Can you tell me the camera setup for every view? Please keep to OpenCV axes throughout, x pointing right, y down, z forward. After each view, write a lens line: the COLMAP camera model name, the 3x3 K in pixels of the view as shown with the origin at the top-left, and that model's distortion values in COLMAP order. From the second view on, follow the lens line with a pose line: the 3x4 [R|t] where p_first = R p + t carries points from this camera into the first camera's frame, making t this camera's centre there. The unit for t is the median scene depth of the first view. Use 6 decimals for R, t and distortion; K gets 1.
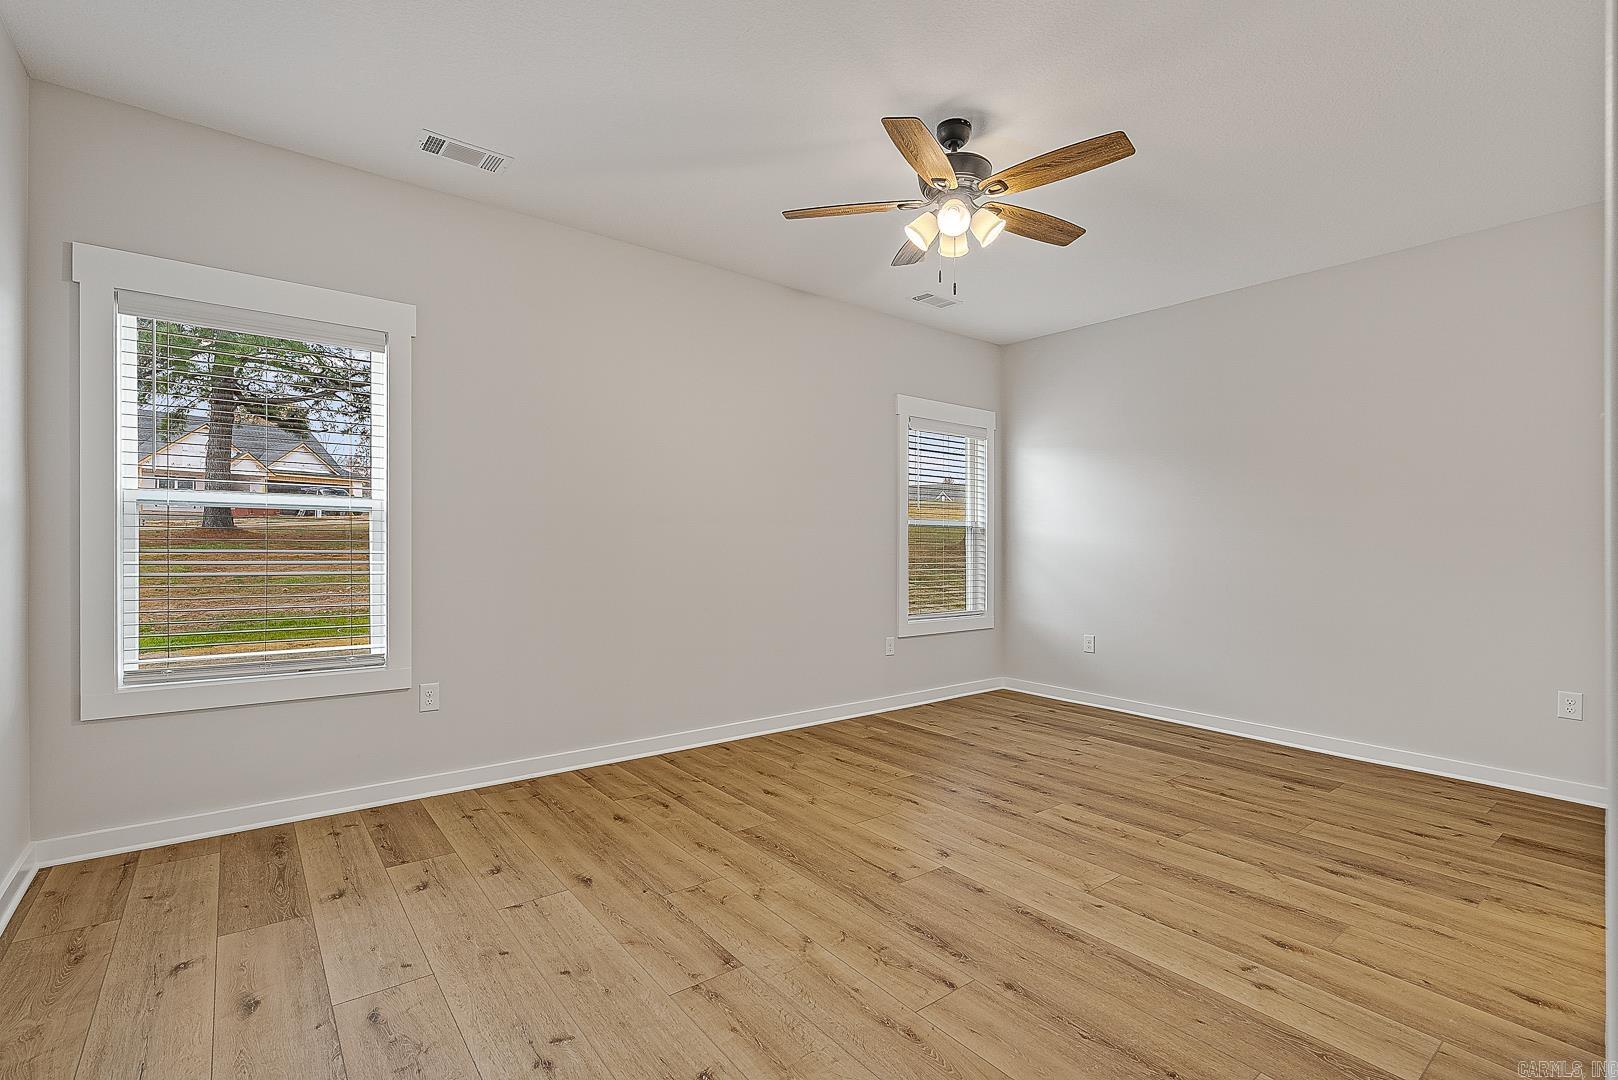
lens RADIAL K [[738.4, 0, 803.1], [0, 738.4, 545.1], [0, 0, 1]] dist [-0.010539, 0.004003]
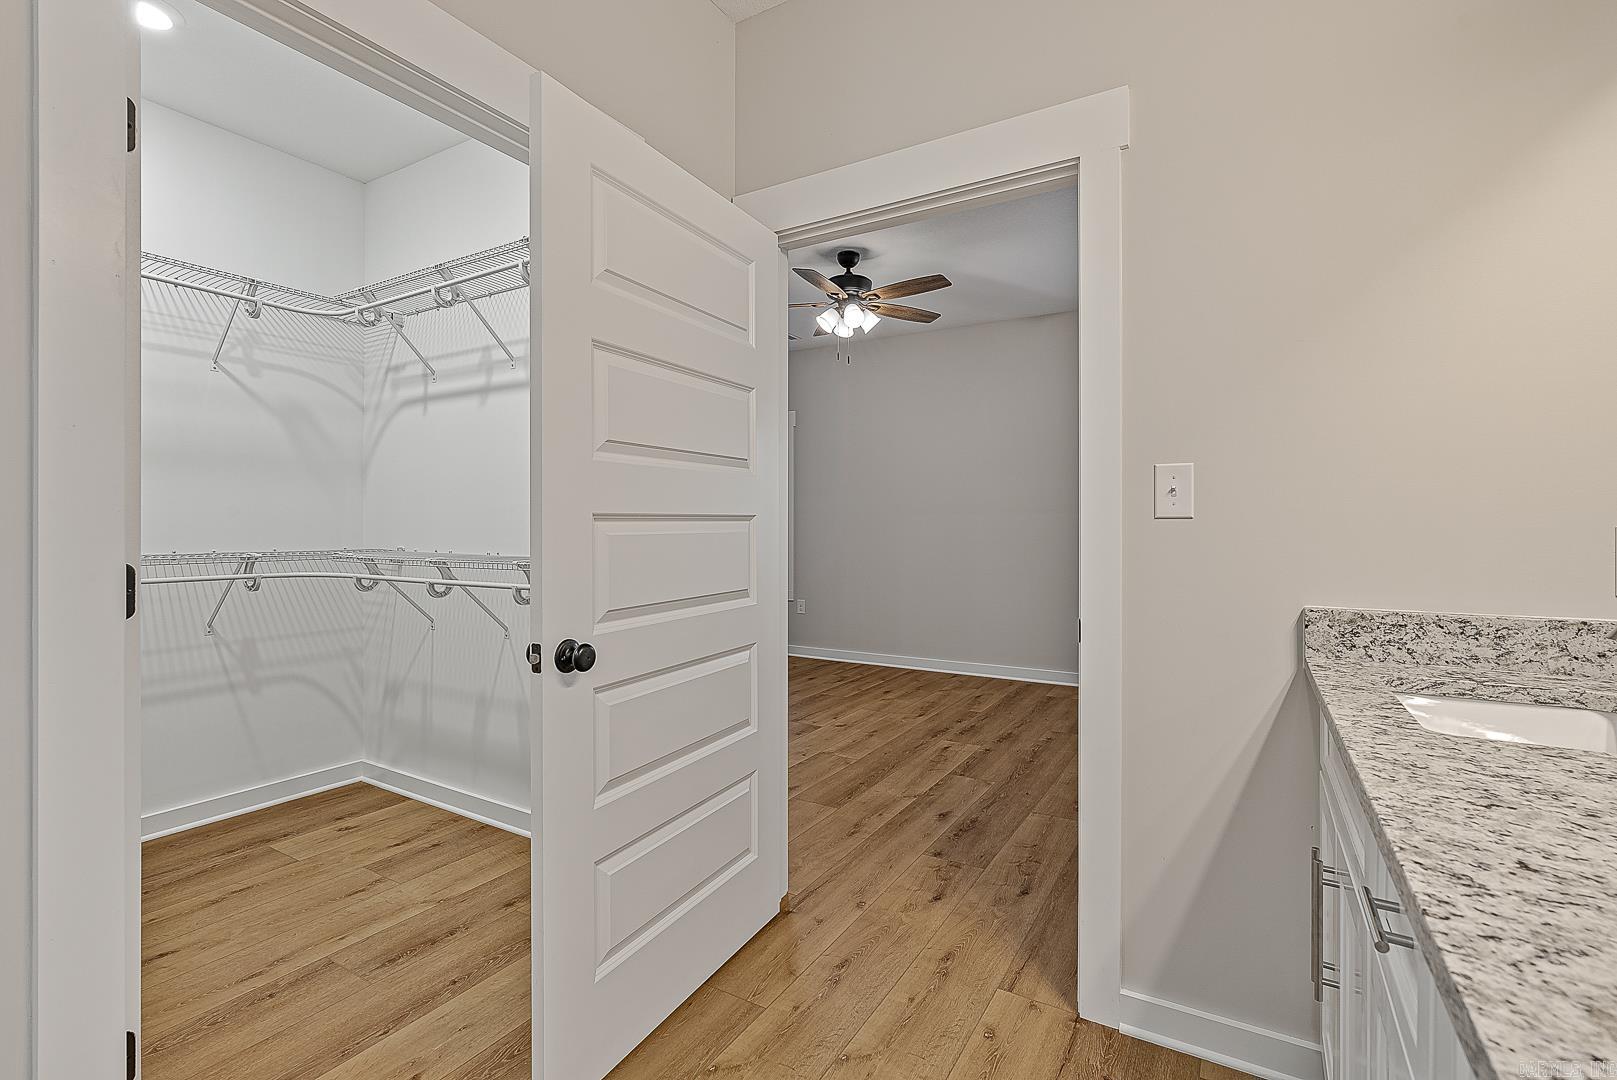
lens RADIAL K [[738.0, 0, 813.3], [0, 738.0, 529.4], [0, 0, 1]] dist [-0.010539, 0.004003]
pose [[0.360499, -0.003938, -0.932751, 1.708841], [-0.004333, 0.999973, -0.005896, 0.015354], [0.932749, 0.006168, 0.360473, 0.404873]]
